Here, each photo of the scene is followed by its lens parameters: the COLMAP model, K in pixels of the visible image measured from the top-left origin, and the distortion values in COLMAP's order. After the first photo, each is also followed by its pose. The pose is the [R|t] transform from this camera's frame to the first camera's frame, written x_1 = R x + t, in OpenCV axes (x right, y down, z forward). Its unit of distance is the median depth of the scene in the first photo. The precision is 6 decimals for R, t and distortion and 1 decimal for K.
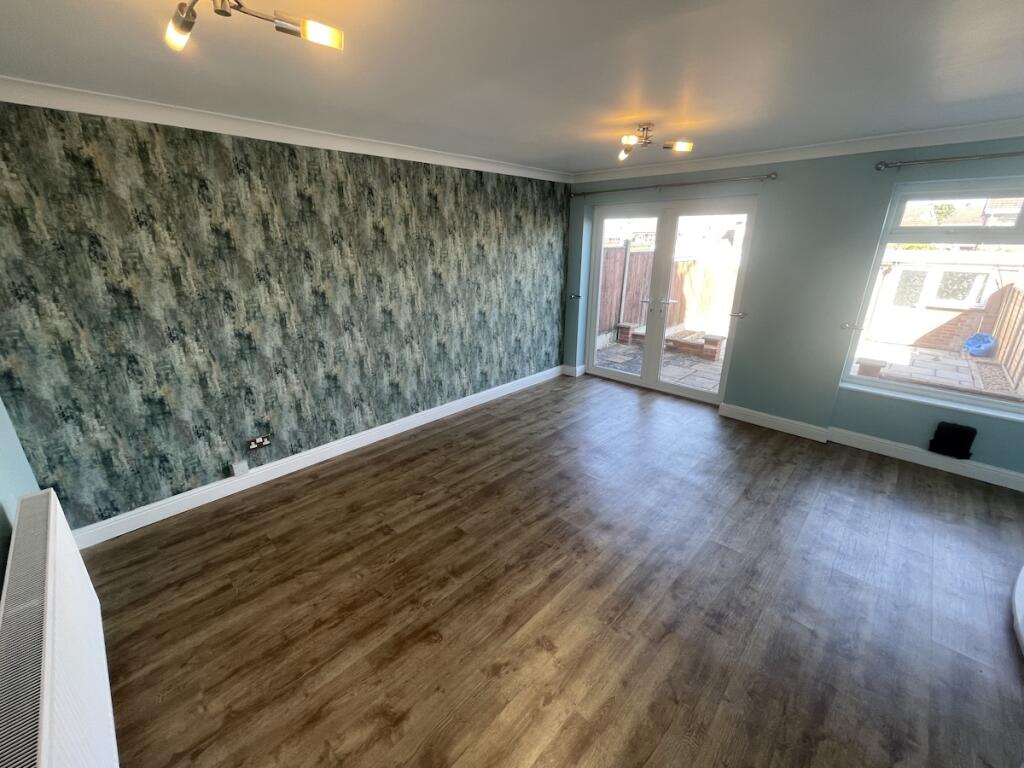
lens RADIAL K [[413.0, 0, 511.3], [0, 413.0, 381.2], [0, 0, 1]] dist [0.004049, 0.000841]
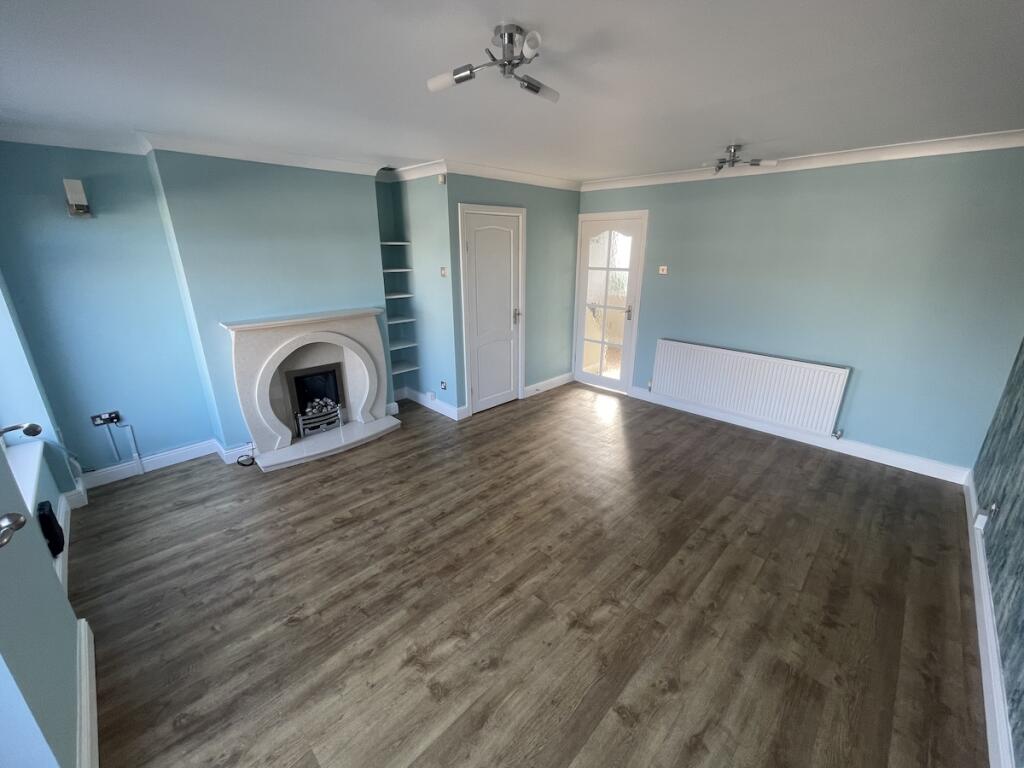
lens RADIAL K [[413.0, 0, 512.6], [0, 413.0, 383.4], [0, 0, 1]] dist [0.004049, 0.000841]
pose [[-0.999910, -0.002270, 0.013217, 0.308779], [0.006111, 0.800152, 0.599766, -0.570456], [-0.011937, 0.599793, -0.800066, 1.675581]]
